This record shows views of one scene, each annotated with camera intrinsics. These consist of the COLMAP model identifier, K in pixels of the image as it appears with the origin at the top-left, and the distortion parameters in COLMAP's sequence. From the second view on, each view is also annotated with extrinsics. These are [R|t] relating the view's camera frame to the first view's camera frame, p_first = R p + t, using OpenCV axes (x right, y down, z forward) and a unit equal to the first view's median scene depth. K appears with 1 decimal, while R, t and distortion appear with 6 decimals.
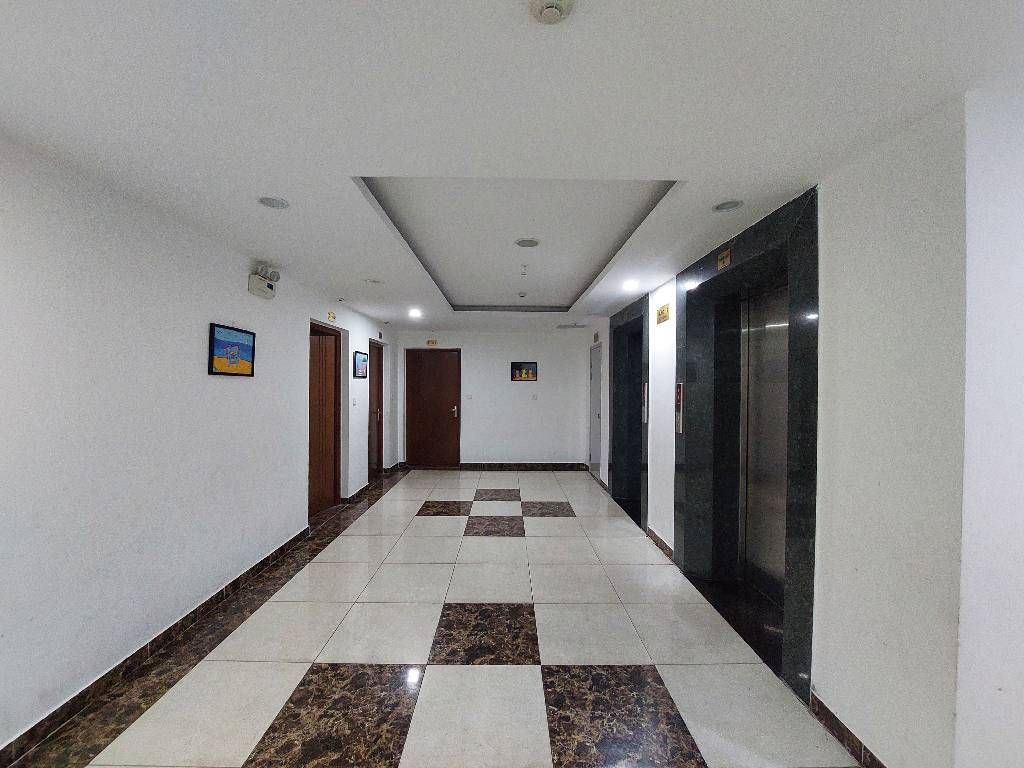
lens RADIAL K [[406.8, 0, 510.4], [0, 406.8, 386.0], [0, 0, 1]] dist [-0.021761, 0.000429]
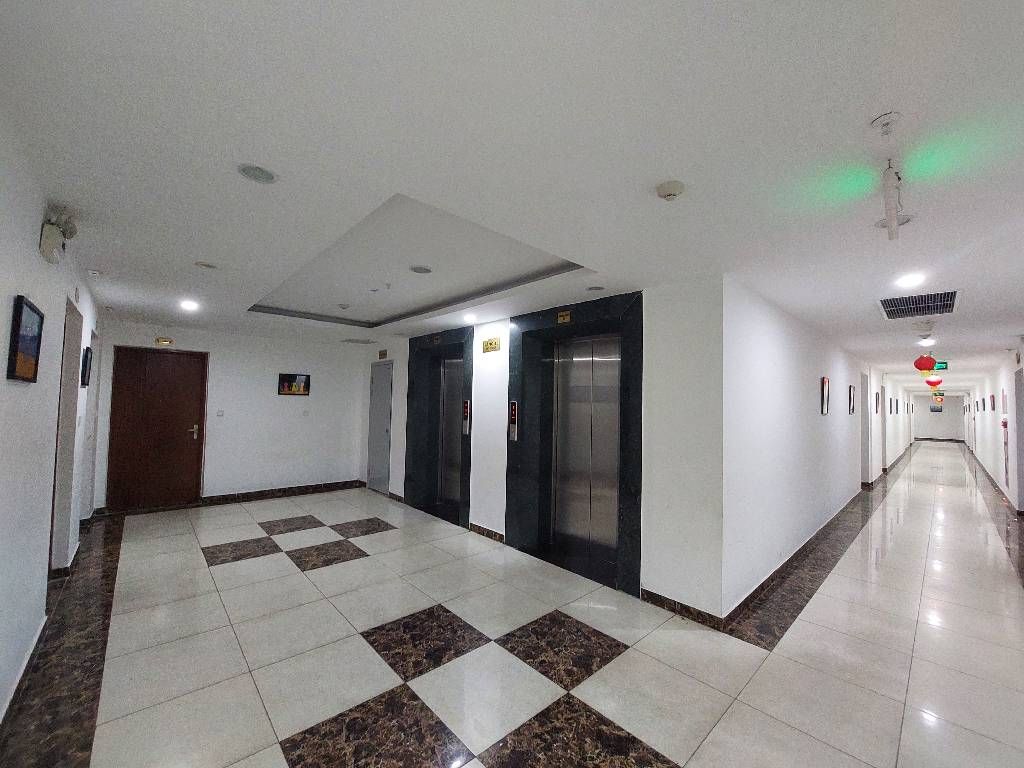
lens RADIAL K [[406.8, 0, 510.4], [0, 406.8, 386.0], [0, 0, 1]] dist [-0.021761, 0.000429]
pose [[0.743189, 0.037385, 0.668037, -0.310344], [-0.012991, 0.999056, -0.041456, -0.002246], [-0.668956, 0.022131, 0.742973, 0.030668]]
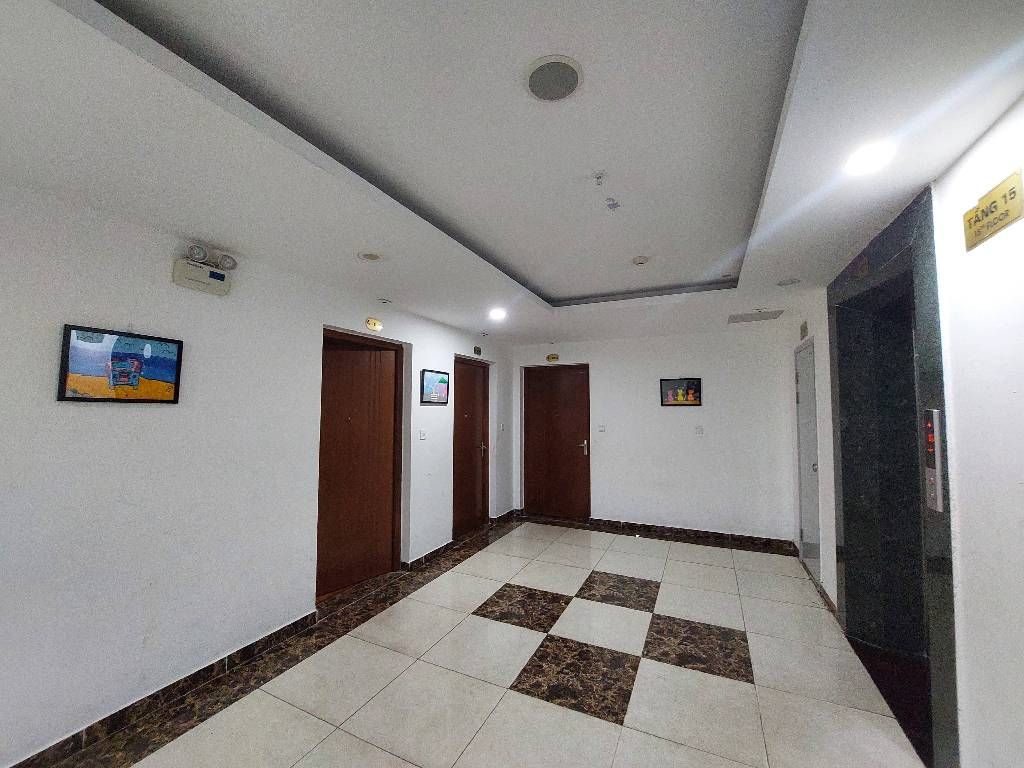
lens RADIAL K [[406.8, 0, 510.4], [0, 406.8, 386.0], [0, 0, 1]] dist [-0.021761, 0.000429]
pose [[0.898270, -0.028027, -0.438548, 0.111983], [0.001017, 0.998094, -0.061705, -0.006588], [0.439442, 0.054982, 0.896587, 0.397578]]
